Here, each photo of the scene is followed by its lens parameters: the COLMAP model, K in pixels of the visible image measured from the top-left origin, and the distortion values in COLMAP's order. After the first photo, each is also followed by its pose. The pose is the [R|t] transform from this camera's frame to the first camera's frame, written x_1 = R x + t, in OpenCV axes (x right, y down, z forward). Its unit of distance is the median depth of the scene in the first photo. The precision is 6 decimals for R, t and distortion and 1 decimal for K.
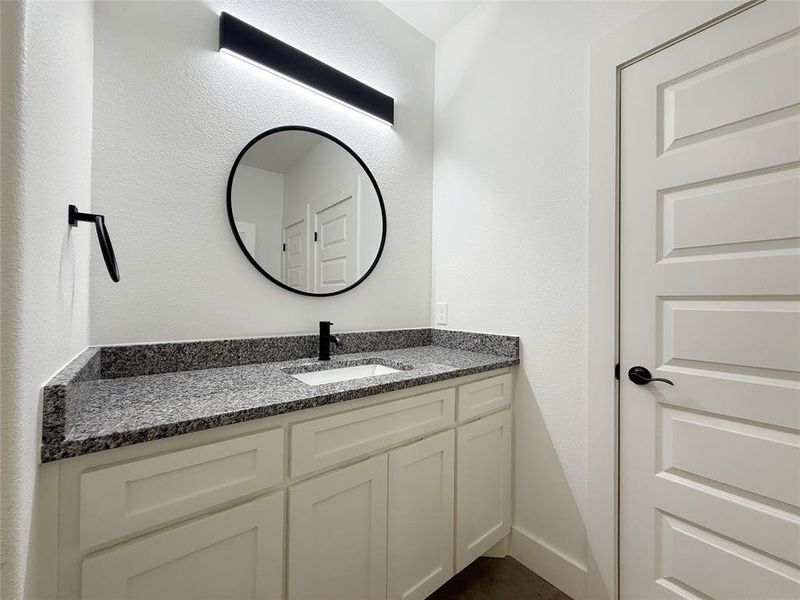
lens RADIAL K [[326.0, 0, 400.0], [0, 326.0, 300.0], [0, 0, 1]] dist [-0.020657, -0.000135]
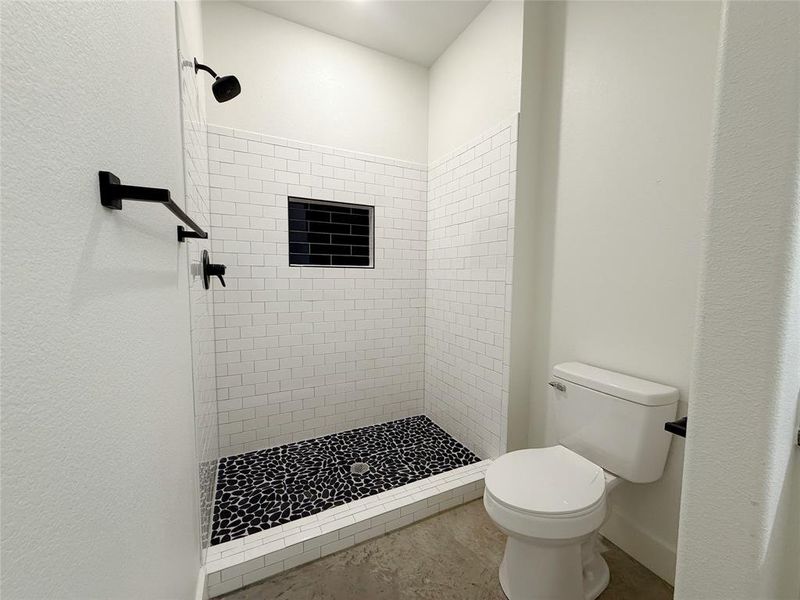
lens RADIAL K [[316.2, 0, 397.8], [0, 316.2, 299.5], [0, 0, 1]] dist [-0.002570, -0.000408]
pose [[-0.233852, 0.063581, -0.970191, 0.081683], [-0.008519, 0.997687, 0.067436, -0.017407], [0.972235, 0.024035, -0.232770, -0.039775]]
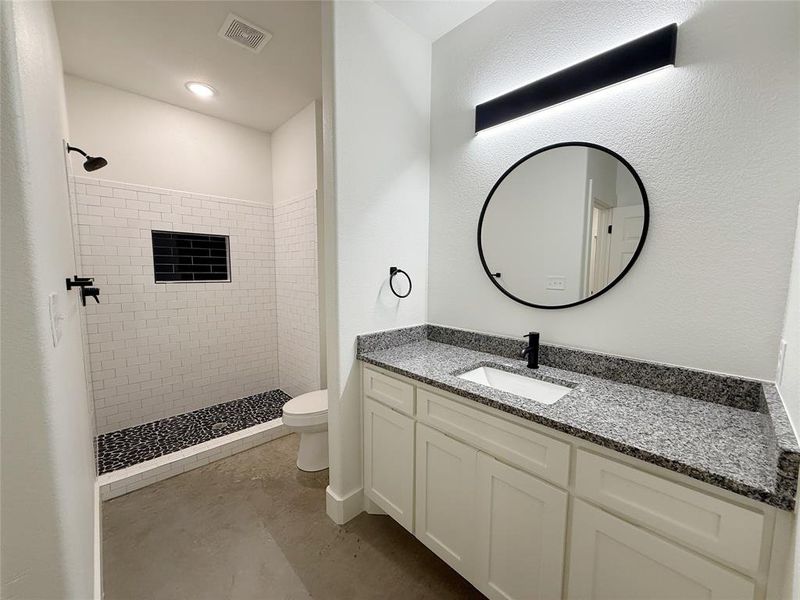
lens RADIAL K [[316.2, 0, 397.8], [0, 316.2, 299.5], [0, 0, 1]] dist [-0.002570, -0.000408]
pose [[0.069209, 0.084219, -0.994041, 0.865957], [-0.001084, 0.996436, 0.084347, -0.149463], [0.997602, -0.004760, 0.069054, 0.522617]]
